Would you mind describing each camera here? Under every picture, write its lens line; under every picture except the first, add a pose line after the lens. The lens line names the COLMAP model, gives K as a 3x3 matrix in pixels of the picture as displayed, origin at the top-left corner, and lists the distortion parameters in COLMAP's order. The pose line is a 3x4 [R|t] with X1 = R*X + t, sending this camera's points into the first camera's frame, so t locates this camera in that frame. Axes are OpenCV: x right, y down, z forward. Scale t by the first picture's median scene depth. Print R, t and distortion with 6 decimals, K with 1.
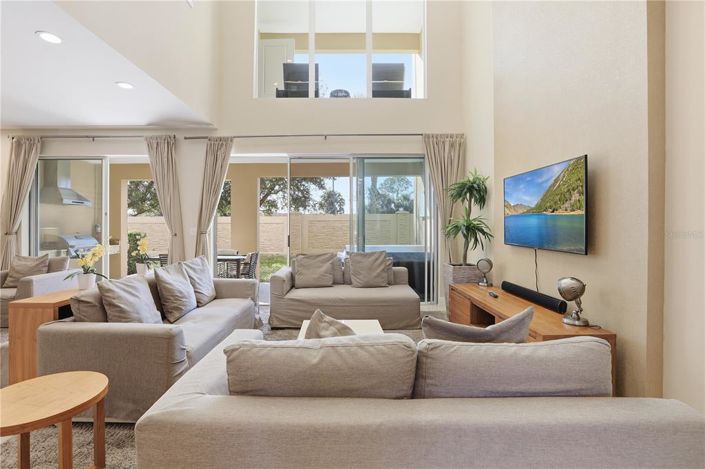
lens RADIAL K [[318.9, 0, 349.6], [0, 318.9, 227.8], [0, 0, 1]] dist [-0.002413, 0.000803]
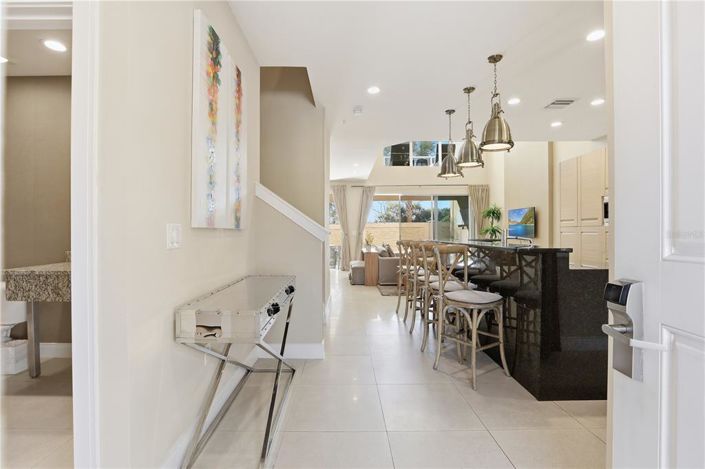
lens RADIAL K [[318.9, 0, 352.6], [0, 318.9, 235.9], [0, 0, 1]] dist [-0.002413, 0.000803]
pose [[0.999990, 0.001990, 0.003915, -0.632435], [-0.001994, 0.999998, 0.000810, 0.038977], [-0.003914, -0.000818, 0.999992, -1.263810]]
